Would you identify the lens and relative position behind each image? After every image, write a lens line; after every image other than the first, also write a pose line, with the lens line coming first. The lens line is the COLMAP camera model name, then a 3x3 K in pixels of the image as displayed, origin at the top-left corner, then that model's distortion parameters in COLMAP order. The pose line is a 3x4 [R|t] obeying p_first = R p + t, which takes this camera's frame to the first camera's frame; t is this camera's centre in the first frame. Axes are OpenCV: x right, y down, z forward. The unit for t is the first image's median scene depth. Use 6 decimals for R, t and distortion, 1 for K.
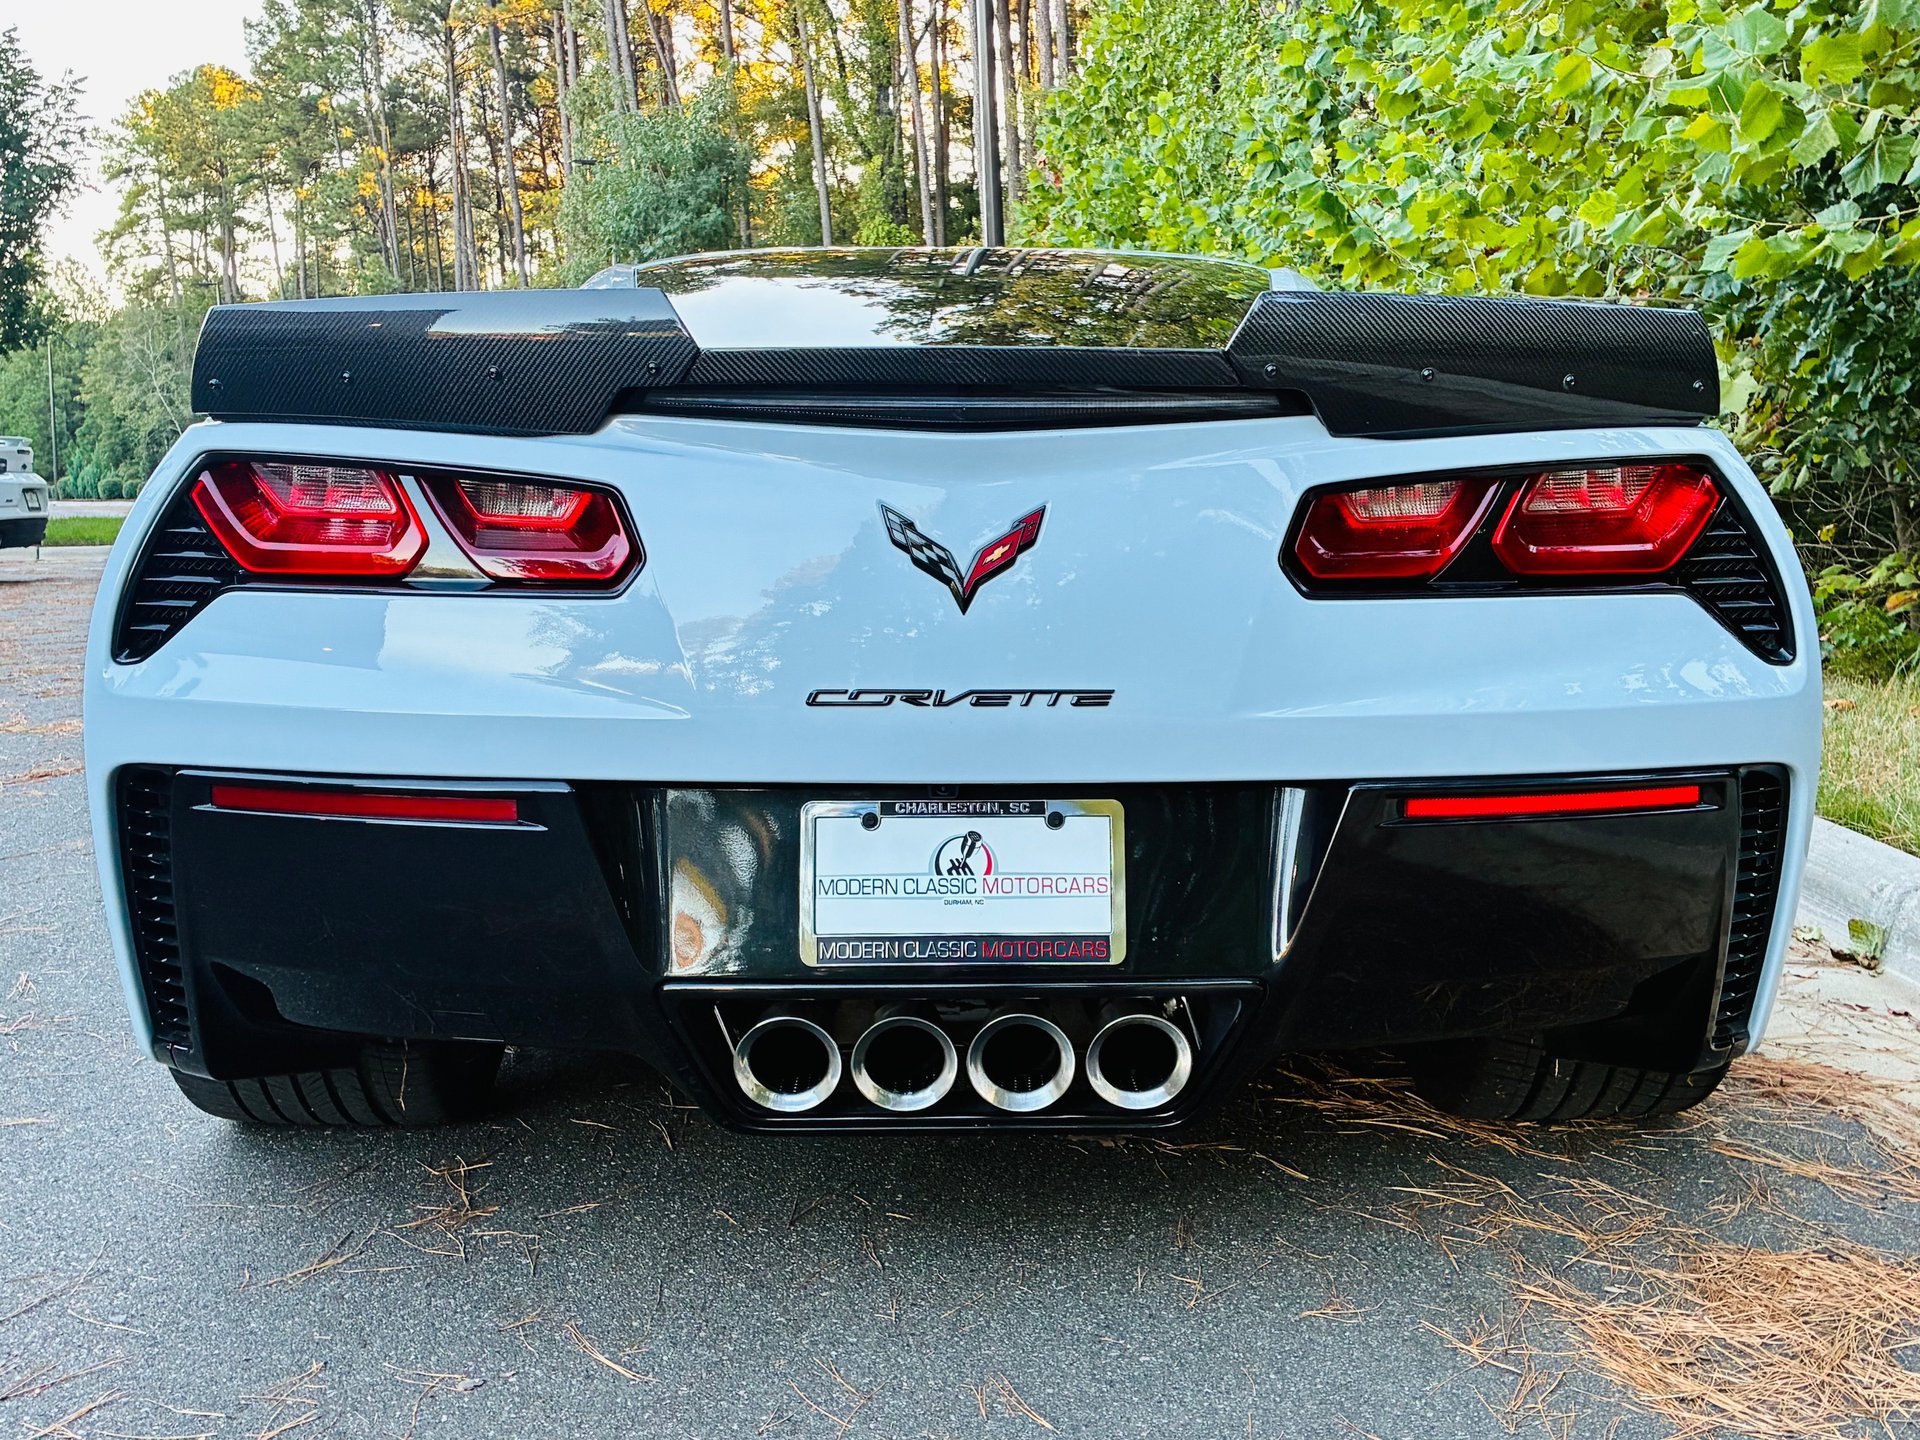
lens RADIAL K [[2160.2, 0, 794.3], [0, 2160.2, 719.7], [0, 0, 1]] dist [0.021612, -0.020841]
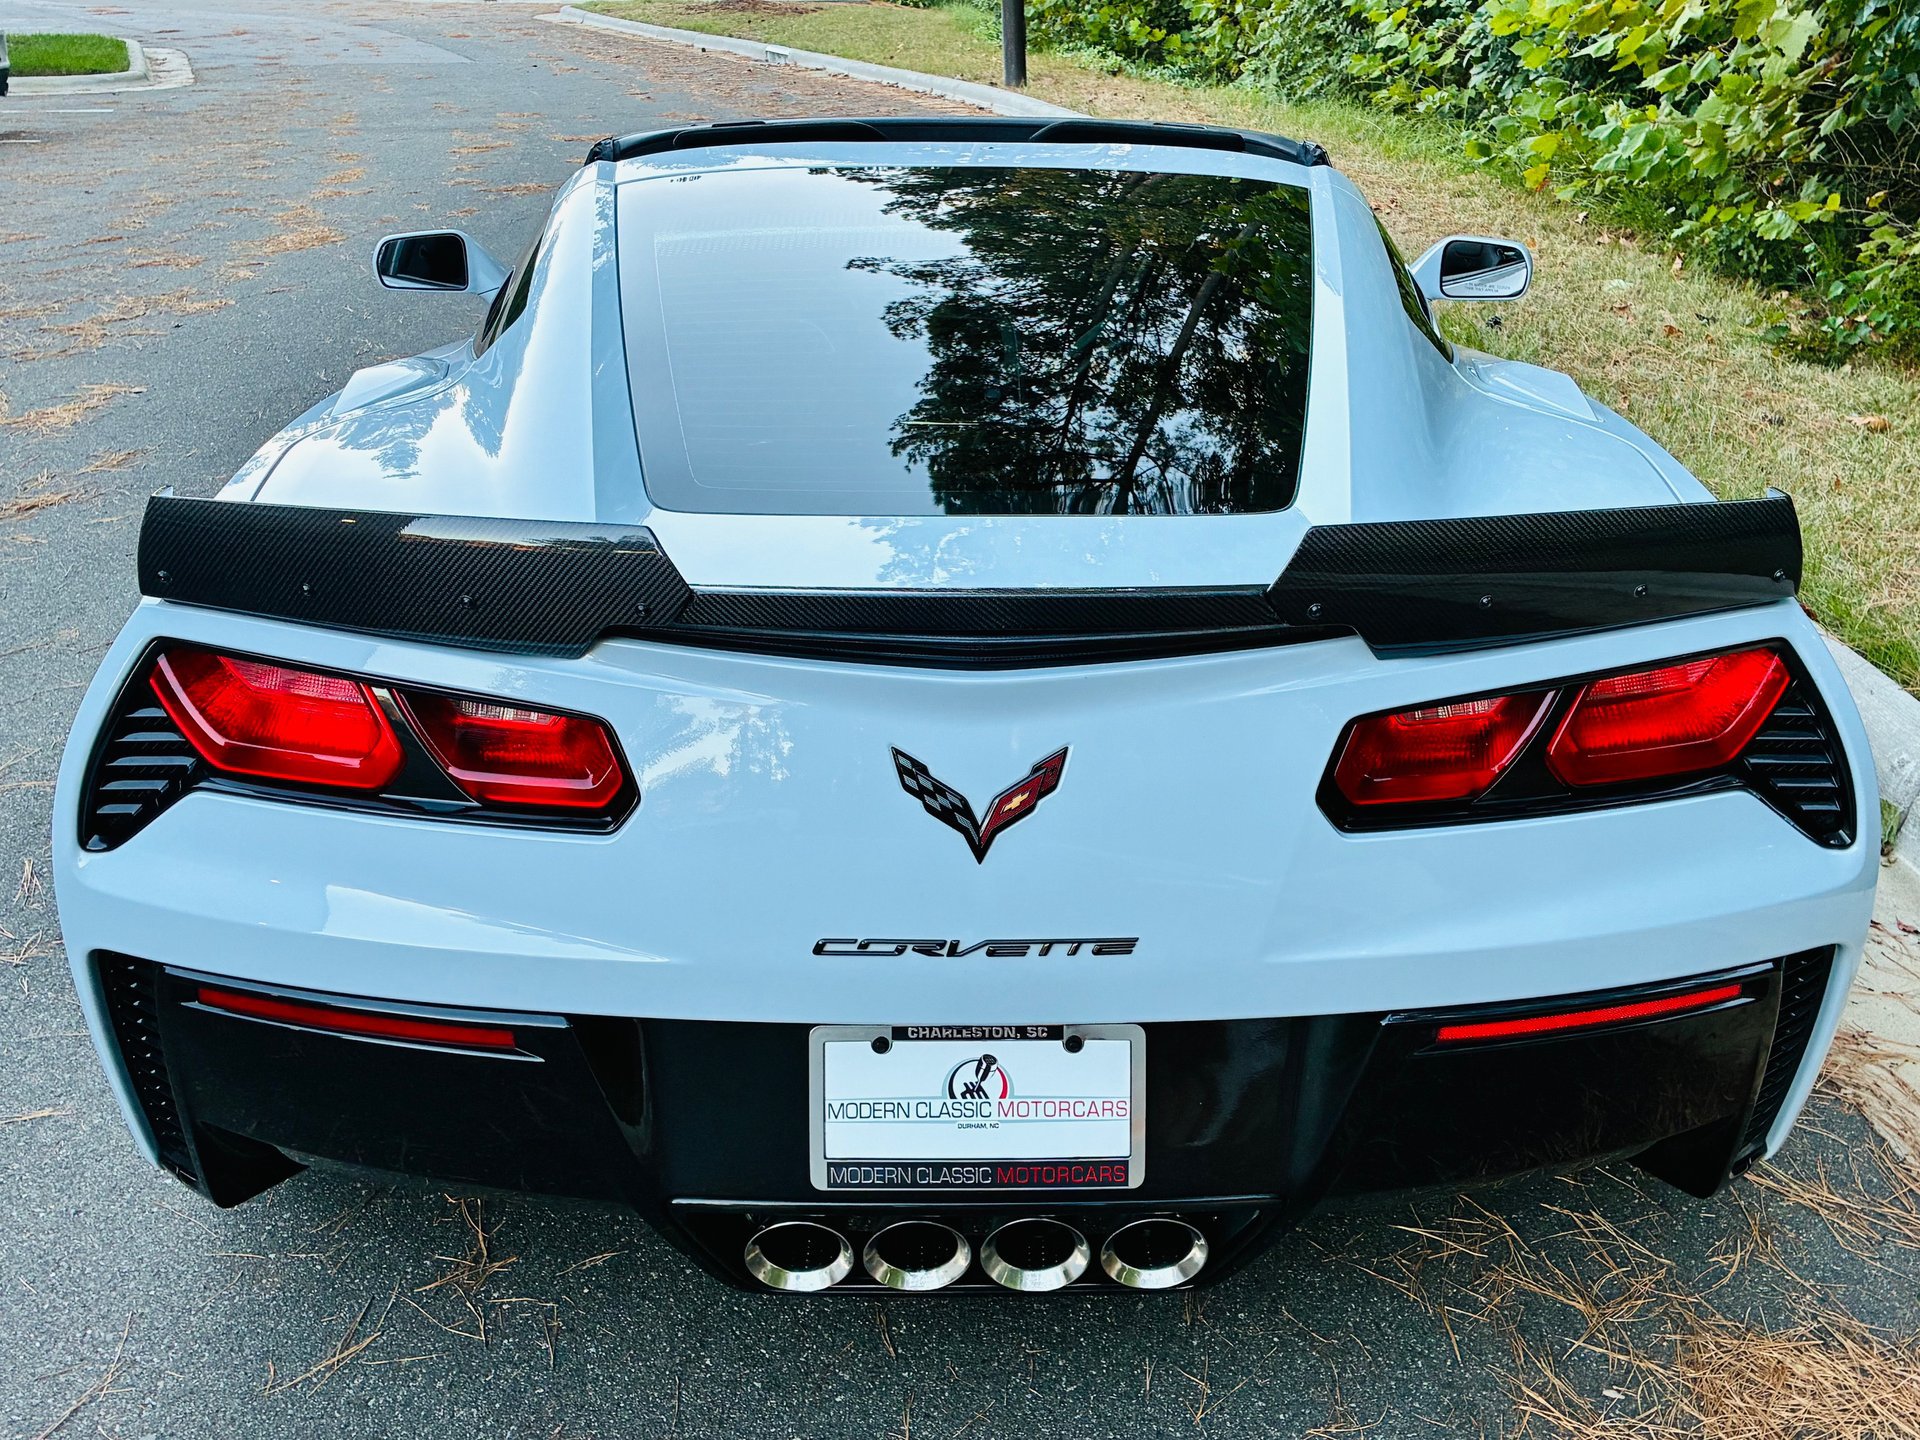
lens RADIAL K [[2134.7, 0, 813.2], [0, 2134.7, 728.4], [0, 0, 1]] dist [0.005363, 0.022338]
pose [[0.999866, -0.015930, 0.003876, 0.003332], [0.014535, 0.970664, 0.240001, -0.320294], [-0.007585, -0.239912, 0.970765, 0.110248]]
